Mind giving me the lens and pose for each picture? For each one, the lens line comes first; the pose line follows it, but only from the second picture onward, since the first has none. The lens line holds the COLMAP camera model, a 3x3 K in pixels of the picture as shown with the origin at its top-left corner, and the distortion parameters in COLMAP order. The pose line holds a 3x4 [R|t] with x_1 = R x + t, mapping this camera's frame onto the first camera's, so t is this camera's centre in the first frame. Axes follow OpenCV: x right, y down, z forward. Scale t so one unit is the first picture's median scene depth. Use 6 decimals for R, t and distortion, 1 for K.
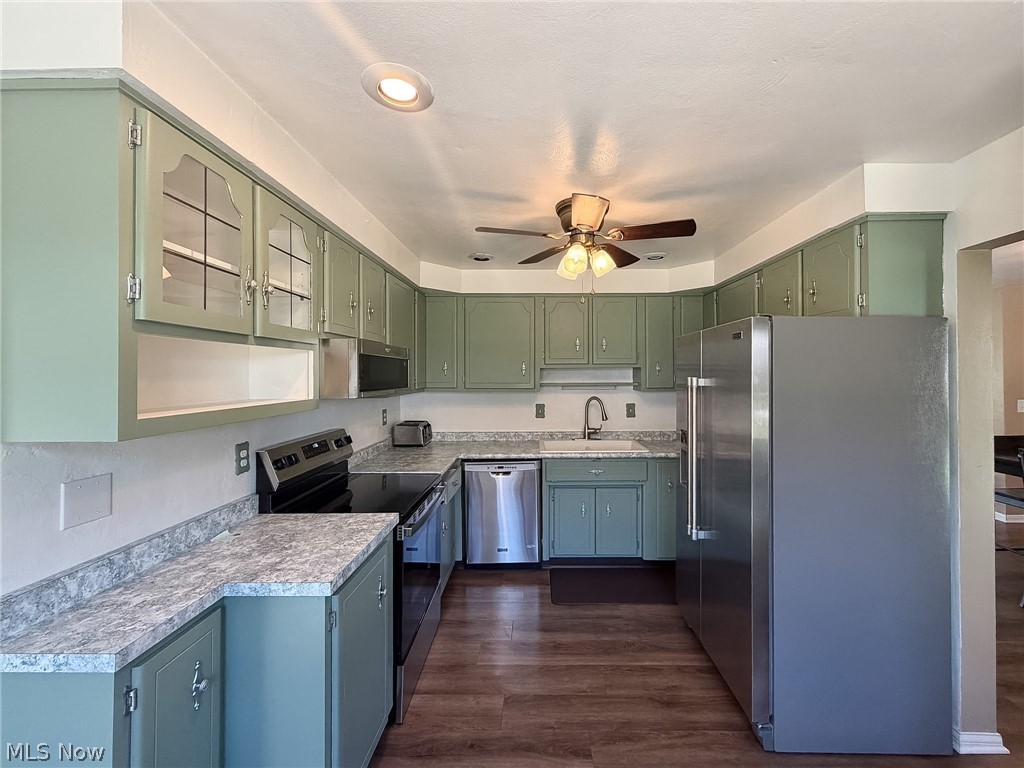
lens RADIAL K [[411.5, 0, 544.7], [0, 411.5, 369.1], [0, 0, 1]] dist [0.000255, 0.000012]
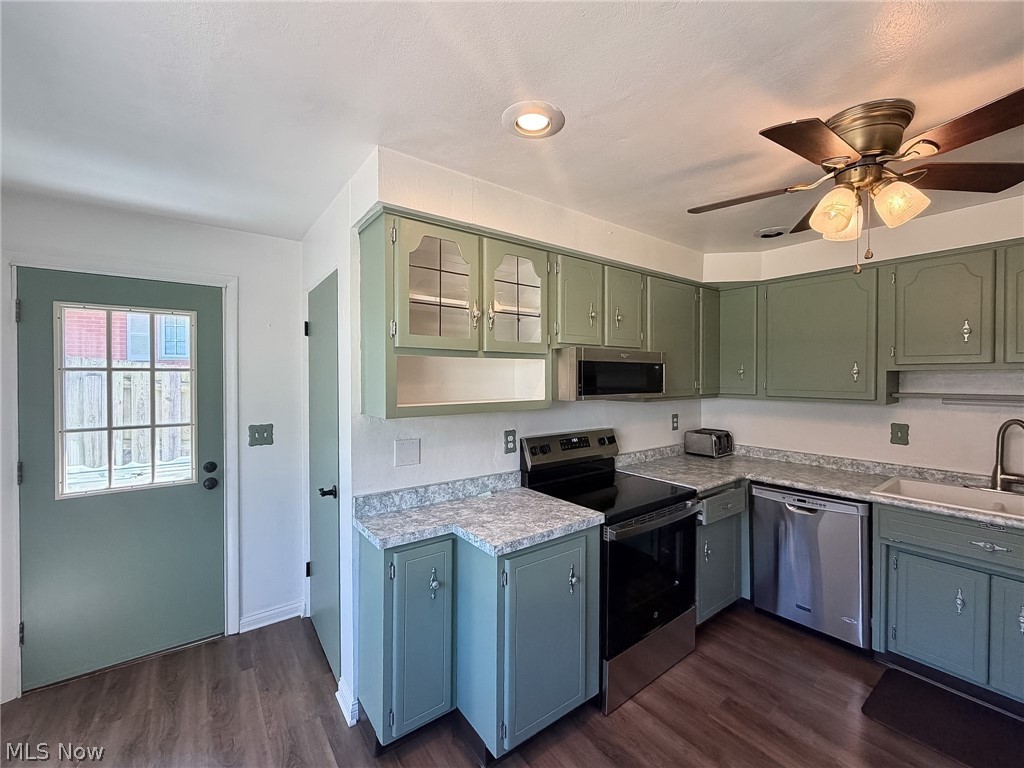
lens RADIAL K [[424.2, 0, 516.4], [0, 424.2, 380.0], [0, 0, 1]] dist [-0.000562, 0.000020]
pose [[0.608220, 0.010732, -0.793696, 0.284767], [0.006372, 0.999810, 0.018402, -0.006487], [0.793743, -0.016251, 0.608037, 0.145354]]
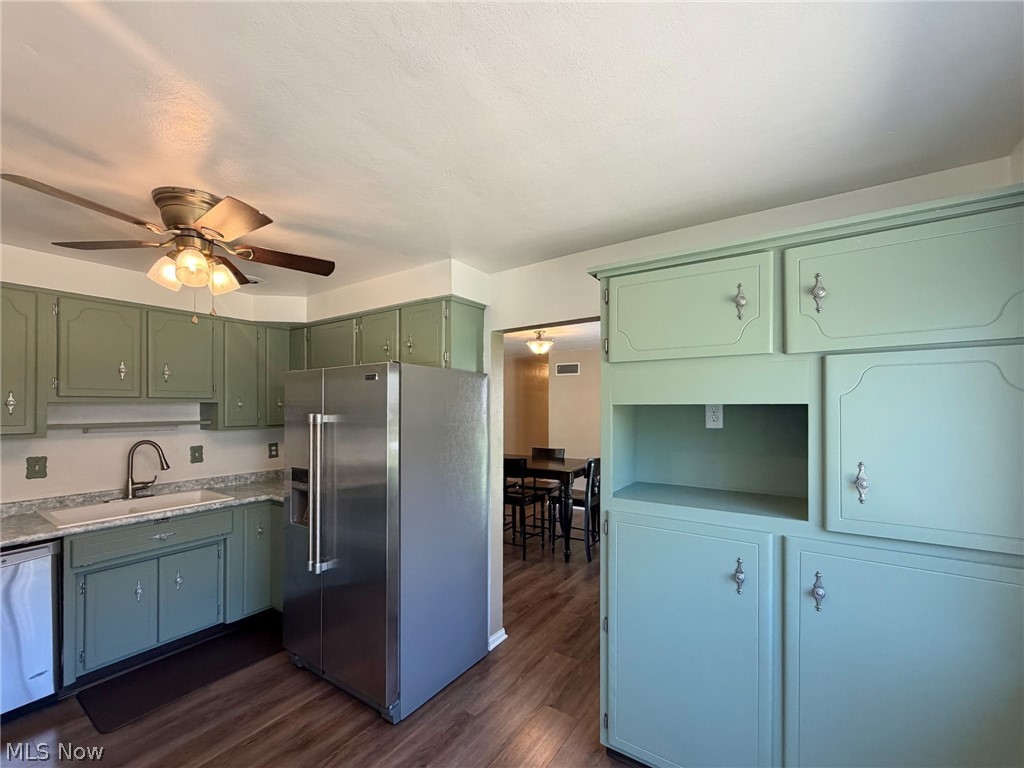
lens RADIAL K [[415.2, 0, 492.6], [0, 415.2, 407.2], [0, 0, 1]] dist [-0.000588, 0.000052]
pose [[0.591423, 0.001642, 0.806360, -0.205786], [-0.007938, 0.999961, 0.003786, -0.004485], [-0.806322, -0.008640, 0.591413, 0.046679]]
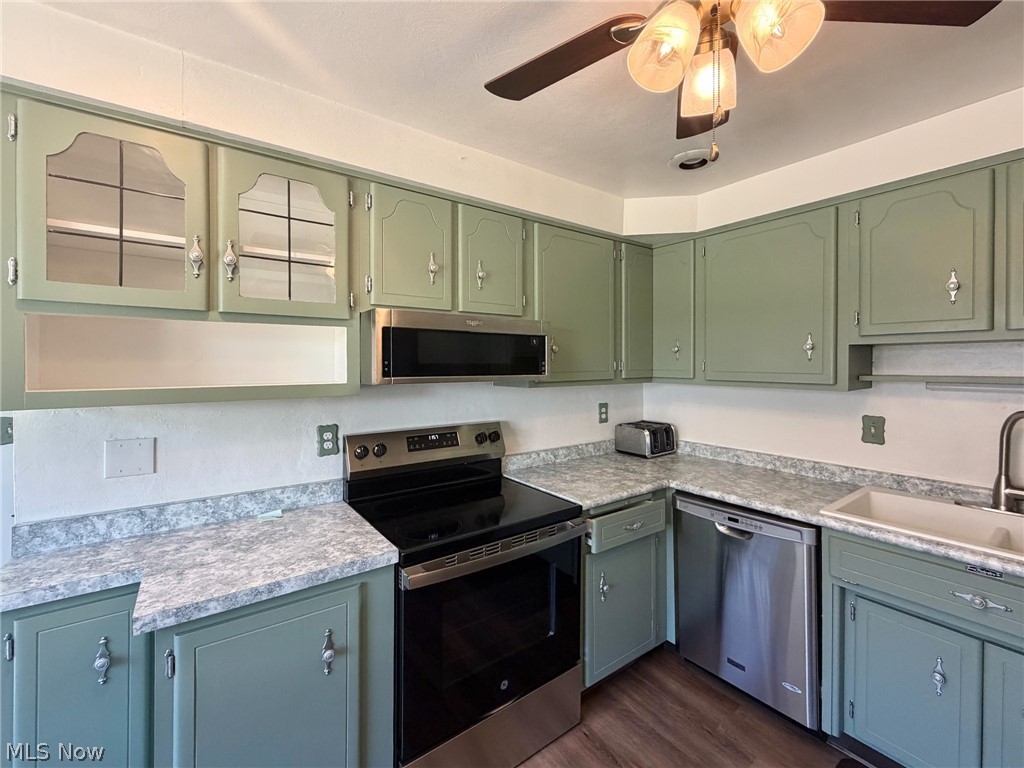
lens RADIAL K [[436.5, 0, 510.9], [0, 436.5, 366.9], [0, 0, 1]] dist [0.000537, -0.000350]
pose [[0.587531, 0.009135, -0.809150, 0.292744], [0.008498, 0.999811, 0.017459, 0.019397], [0.809157, -0.017134, 0.587343, 0.580400]]
